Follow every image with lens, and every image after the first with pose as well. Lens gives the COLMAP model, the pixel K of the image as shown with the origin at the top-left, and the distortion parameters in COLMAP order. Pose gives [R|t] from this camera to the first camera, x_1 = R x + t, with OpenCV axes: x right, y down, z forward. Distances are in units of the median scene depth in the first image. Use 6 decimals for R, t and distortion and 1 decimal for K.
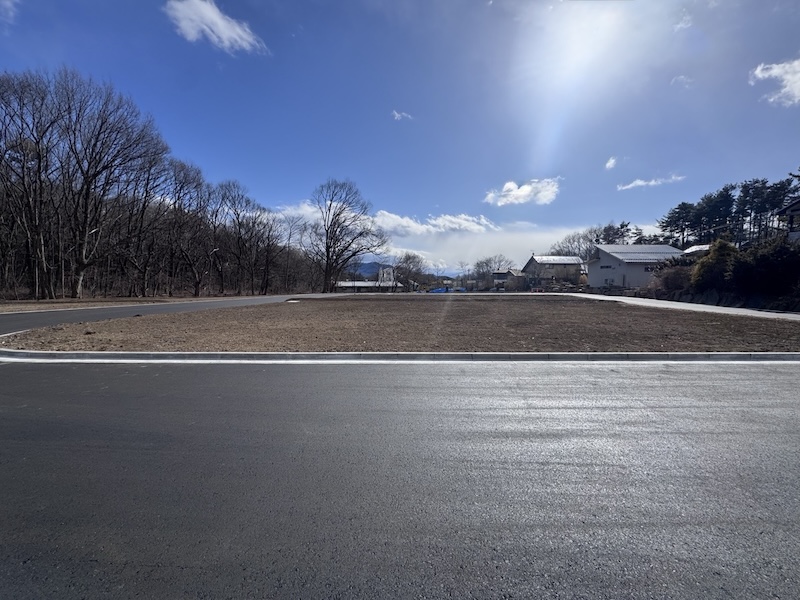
lens RADIAL K [[313.3, 0, 396.2], [0, 313.3, 307.9], [0, 0, 1]] dist [0.001160, -0.000332]
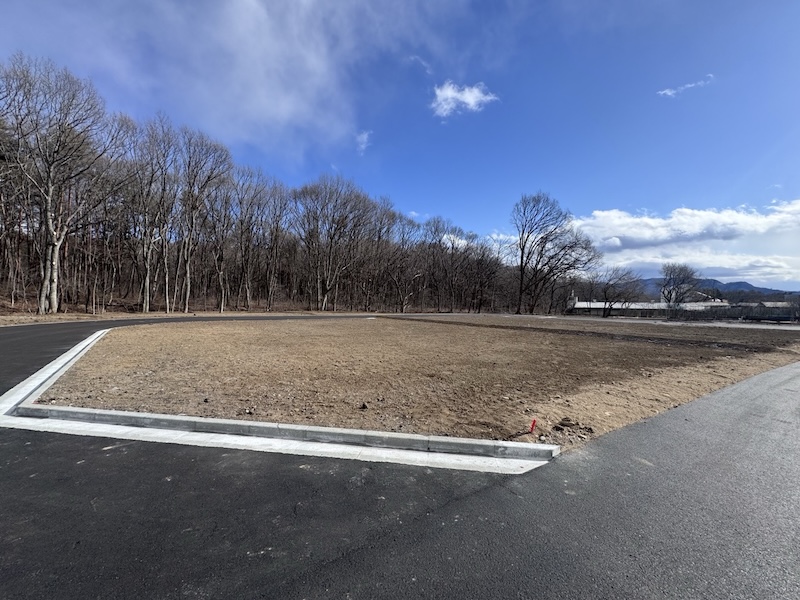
lens RADIAL K [[313.3, 0, 405.1], [0, 313.3, 291.6], [0, 0, 1]] dist [0.001160, -0.000332]
pose [[0.666520, -0.019111, -0.745242, 0.145692], [-0.067924, 0.993956, -0.086237, -0.006256], [0.742386, 0.108099, 0.661194, 0.072176]]
